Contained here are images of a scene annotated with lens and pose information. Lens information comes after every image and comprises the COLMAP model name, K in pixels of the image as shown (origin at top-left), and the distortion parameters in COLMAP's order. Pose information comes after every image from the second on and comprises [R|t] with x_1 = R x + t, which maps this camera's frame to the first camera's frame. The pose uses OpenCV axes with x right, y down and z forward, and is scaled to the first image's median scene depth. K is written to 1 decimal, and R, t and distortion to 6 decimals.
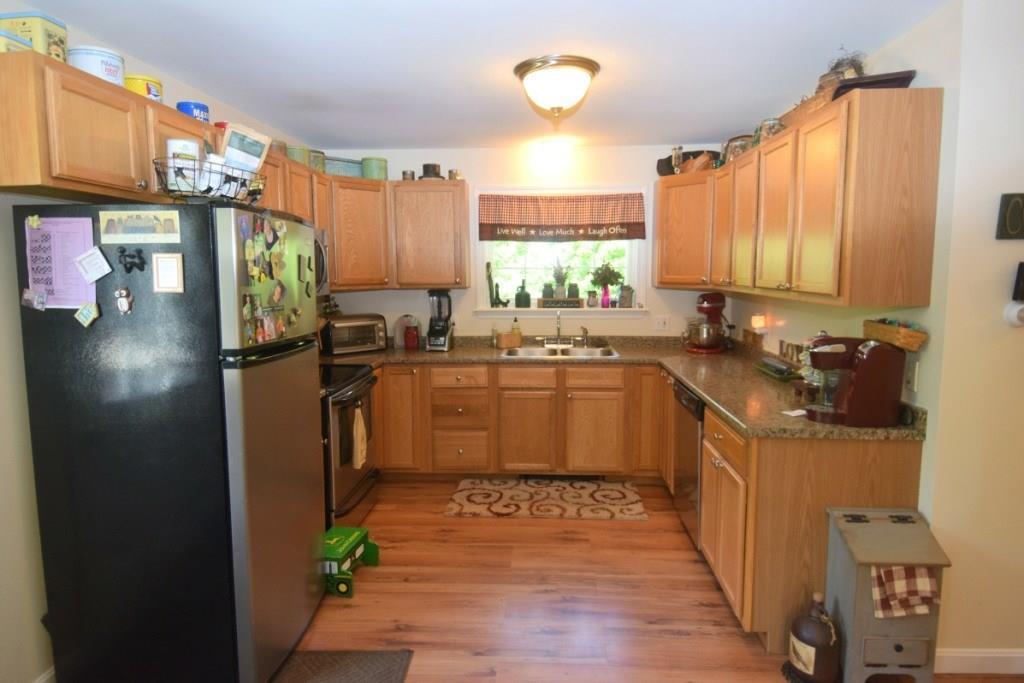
lens RADIAL K [[610.7, 0, 512.0], [0, 610.7, 341.5], [0, 0, 1]] dist [0.061031, -0.063166]
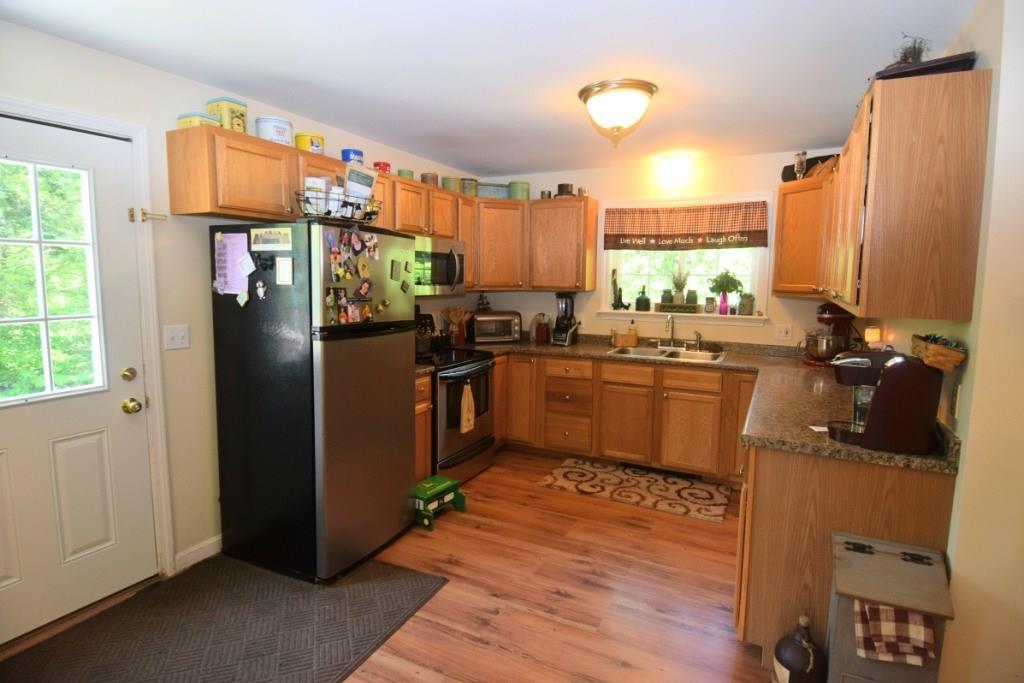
lens RADIAL K [[539.7, 0, 506.1], [0, 539.7, 342.0], [0, 0, 1]] dist [0.053442, -0.056061]
pose [[0.914476, 0.063679, -0.399599, 0.279368], [-0.063421, 0.997890, 0.013885, 0.002221], [0.399640, 0.012645, 0.916585, 0.032039]]
